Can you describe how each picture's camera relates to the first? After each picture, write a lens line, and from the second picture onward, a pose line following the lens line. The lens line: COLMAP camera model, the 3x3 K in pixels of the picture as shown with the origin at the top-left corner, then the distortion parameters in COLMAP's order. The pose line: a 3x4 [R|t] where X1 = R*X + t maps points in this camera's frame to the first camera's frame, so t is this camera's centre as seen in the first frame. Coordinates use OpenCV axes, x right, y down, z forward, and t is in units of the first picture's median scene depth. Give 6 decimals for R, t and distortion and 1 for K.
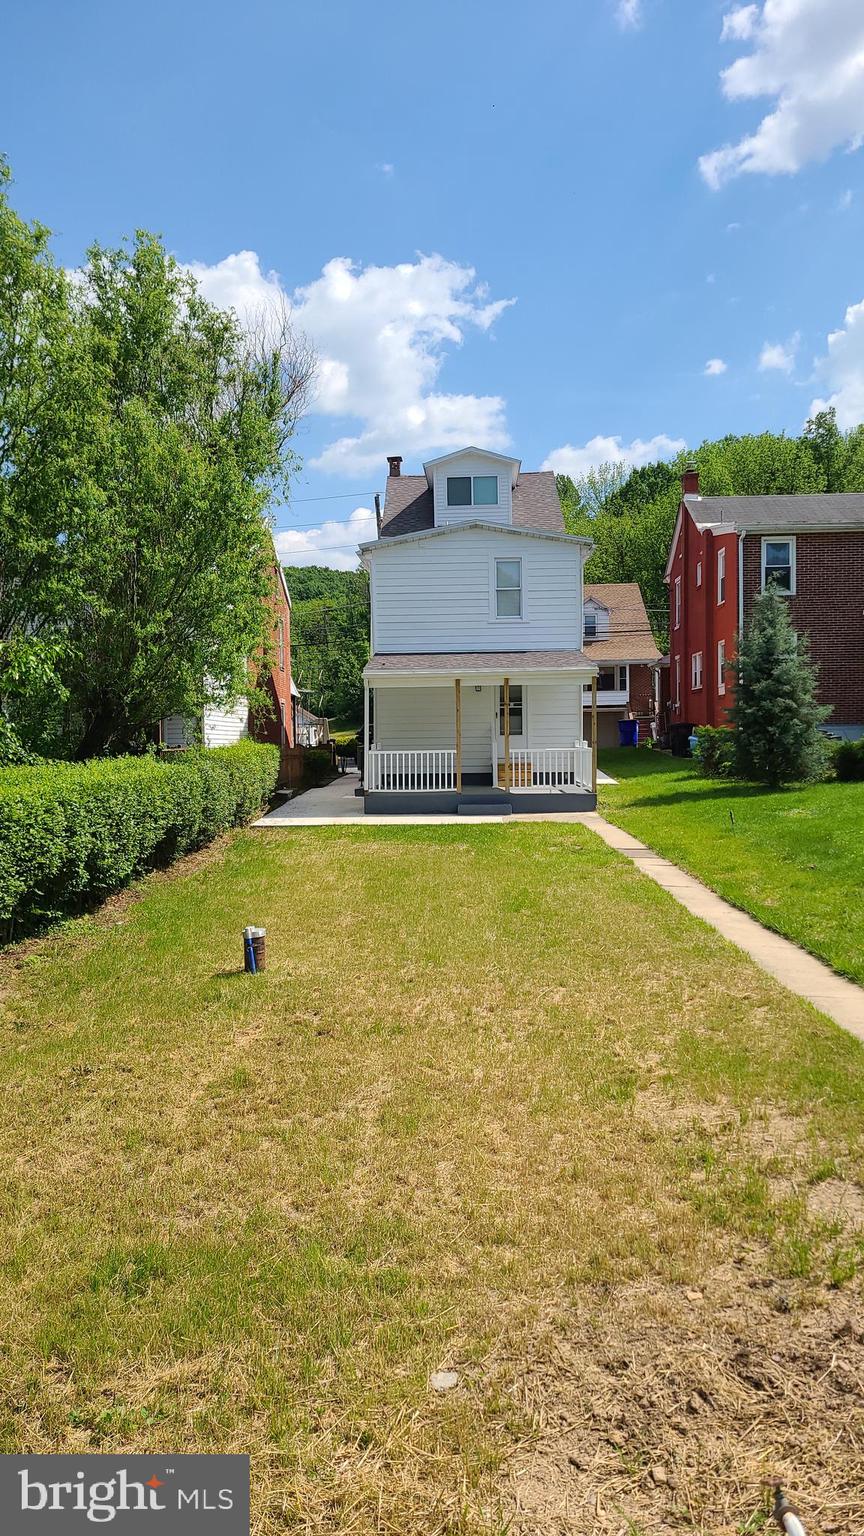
lens RADIAL K [[1157.2, 0, 424.6], [0, 1157.2, 764.5], [0, 0, 1]] dist [0.070243, -0.071726]
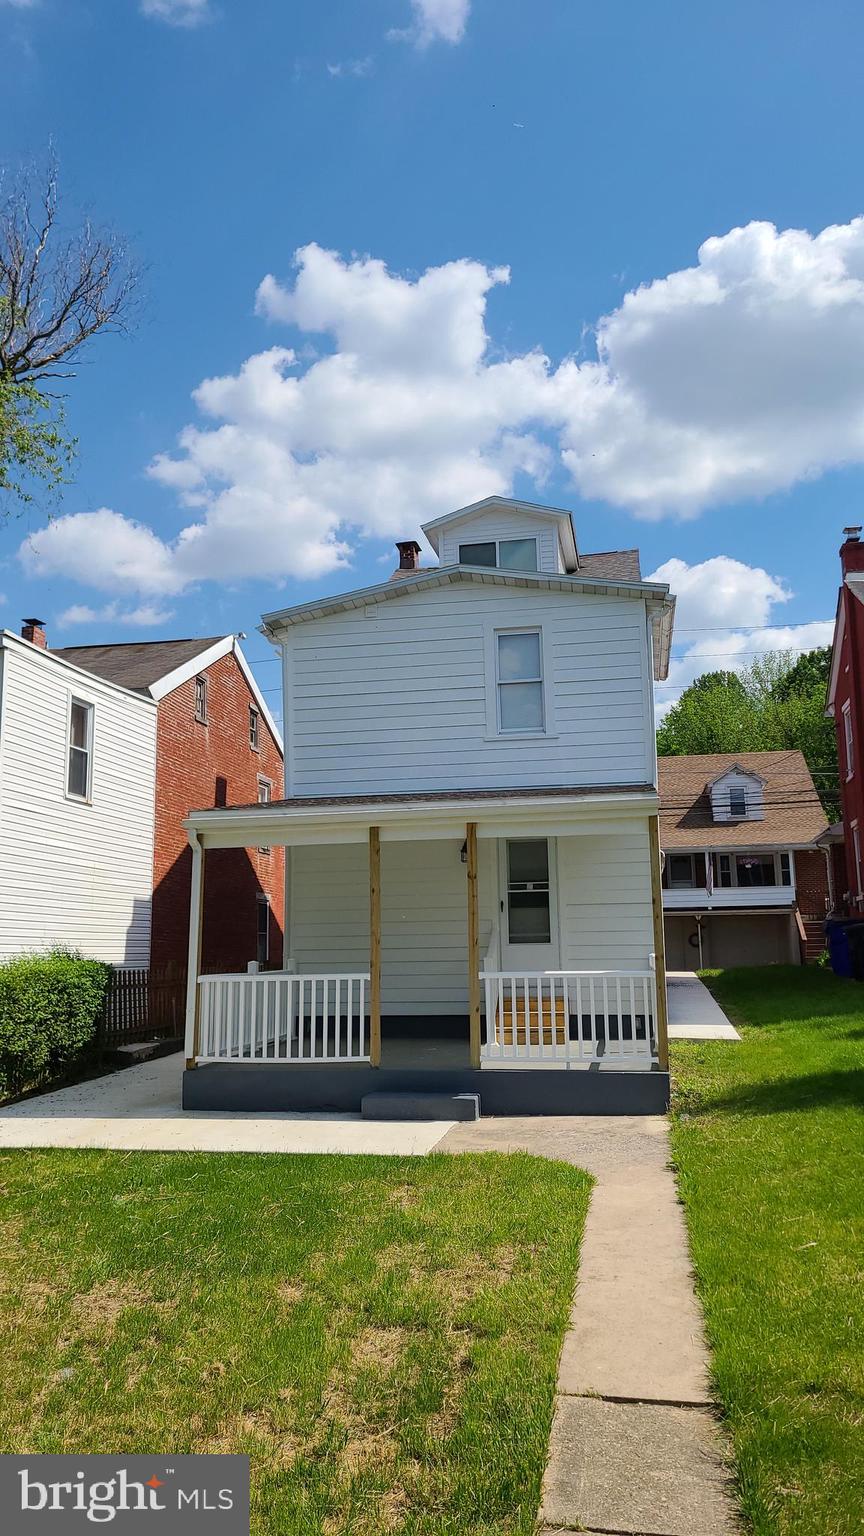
lens RADIAL K [[1157.2, 0, 424.6], [0, 1157.2, 764.5], [0, 0, 1]] dist [0.070243, -0.071726]
pose [[0.988781, -0.026642, -0.146976, 0.108108], [-0.000399, 0.983490, -0.180963, -0.009527], [0.149370, 0.178992, 0.972446, 0.453001]]
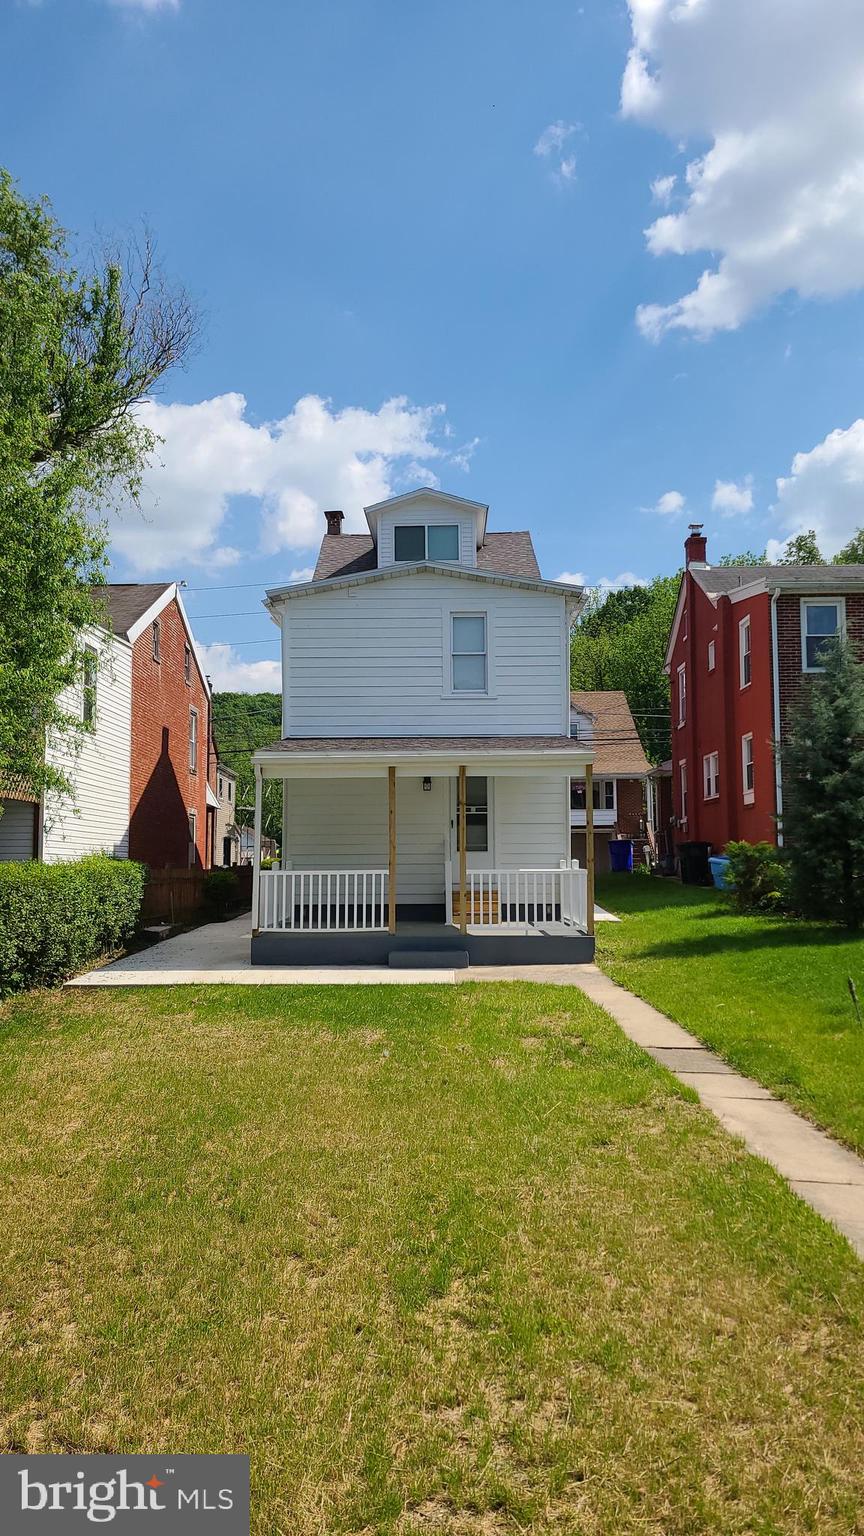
lens RADIAL K [[1157.2, 0, 424.6], [0, 1157.2, 764.5], [0, 0, 1]] dist [0.070243, -0.071726]
pose [[0.999752, 0.009993, 0.019891, 0.030116], [-0.007725, 0.993793, -0.110975, 0.001040], [-0.020877, 0.110794, 0.993624, 0.275350]]
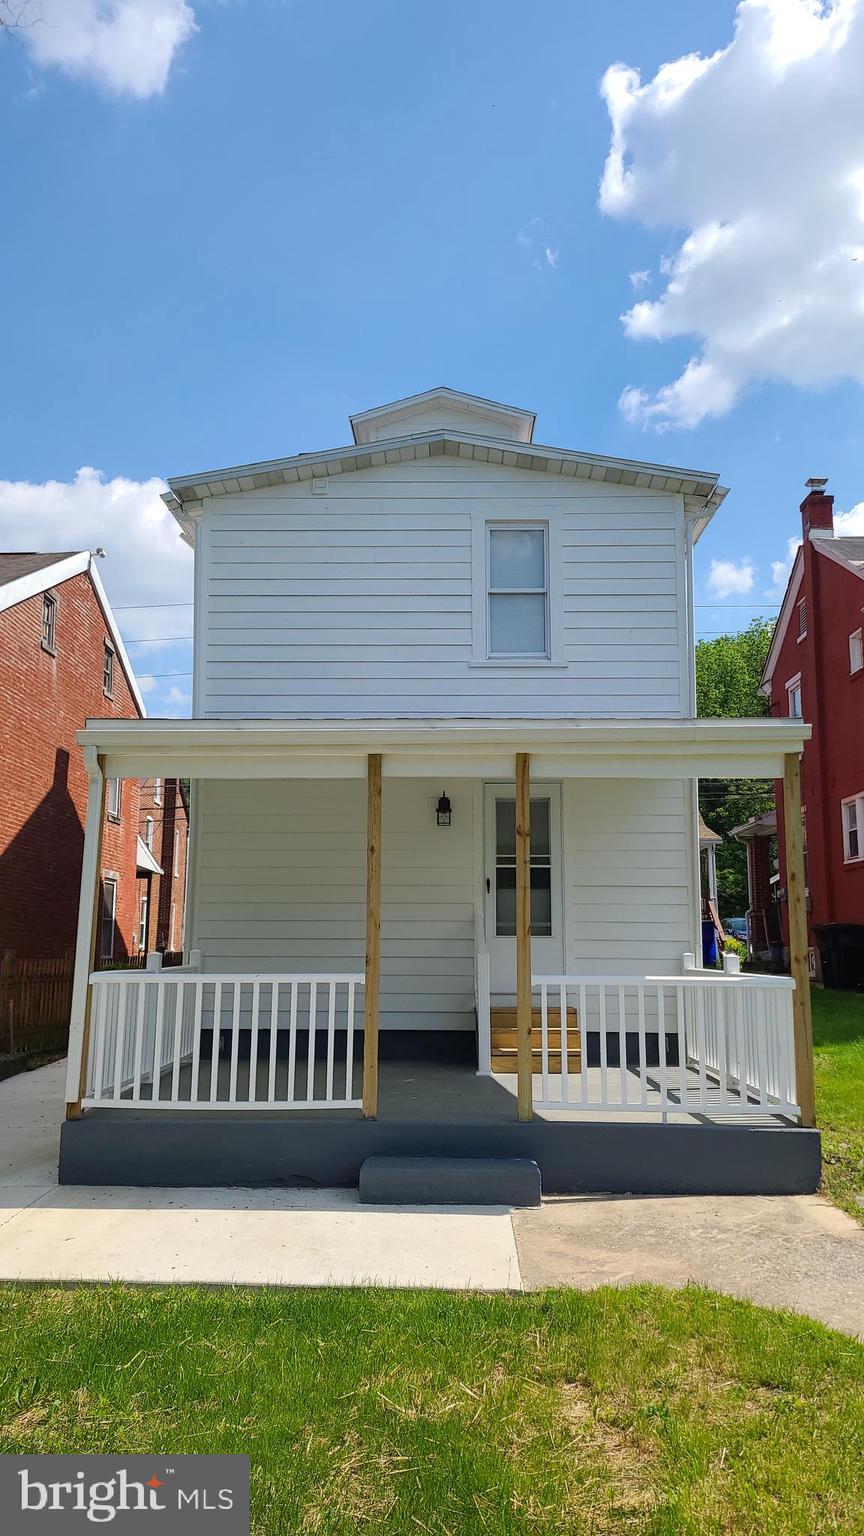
lens RADIAL K [[1157.2, 0, 424.6], [0, 1157.2, 764.5], [0, 0, 1]] dist [0.070243, -0.071726]
pose [[0.999731, 0.019812, 0.012068, 0.034072], [-0.017319, 0.983525, -0.179941, -0.010741], [-0.015434, 0.179684, 0.983603, 0.591542]]
